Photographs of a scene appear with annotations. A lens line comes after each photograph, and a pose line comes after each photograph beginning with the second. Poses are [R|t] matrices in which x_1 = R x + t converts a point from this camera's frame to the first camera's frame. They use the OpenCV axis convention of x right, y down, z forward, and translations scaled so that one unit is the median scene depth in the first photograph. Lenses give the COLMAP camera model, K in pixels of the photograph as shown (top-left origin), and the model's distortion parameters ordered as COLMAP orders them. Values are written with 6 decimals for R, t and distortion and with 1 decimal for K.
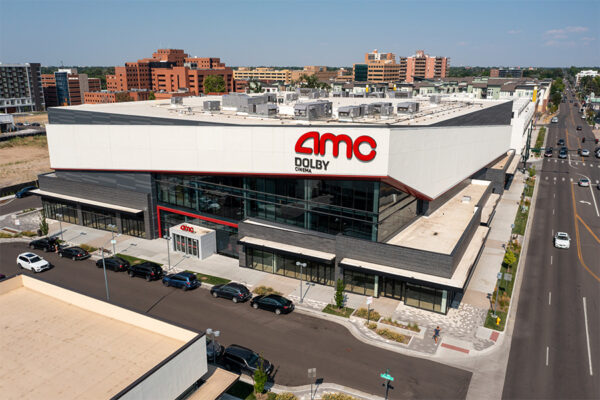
lens RADIAL K [[469.5, 0, 300.0], [0, 469.5, 200.0], [0, 0, 1]] dist [-0.013125, 0.005045]
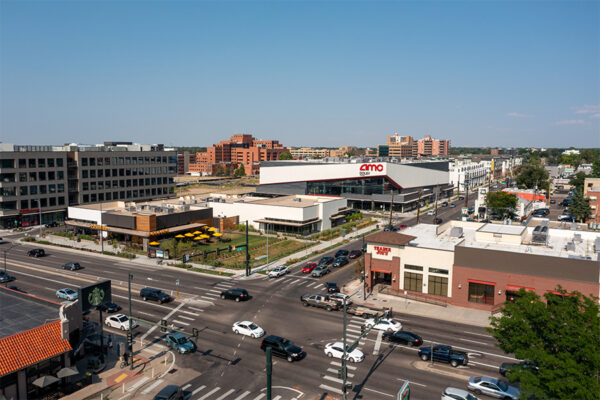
lens RADIAL K [[469.5, 0, 300.0], [0, 469.5, 200.0], [0, 0, 1]] dist [-0.013125, 0.005045]
pose [[0.998465, 0.007281, -0.054909, -0.038950], [-0.016203, 0.986353, -0.163846, 0.103280], [0.052966, 0.164484, 0.984957, -0.359803]]
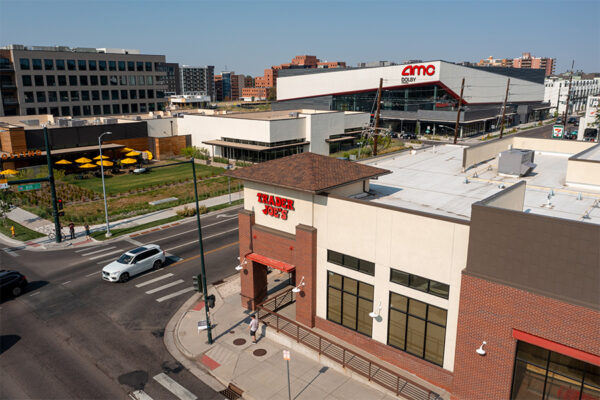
lens RADIAL K [[469.5, 0, 300.0], [0, 469.5, 200.0], [0, 0, 1]] dist [-0.013125, 0.005045]
pose [[0.971940, 0.051161, -0.229598, 0.009834], [-0.056906, 0.998209, -0.018464, 0.090142], [0.228242, 0.031011, 0.973110, -0.211202]]
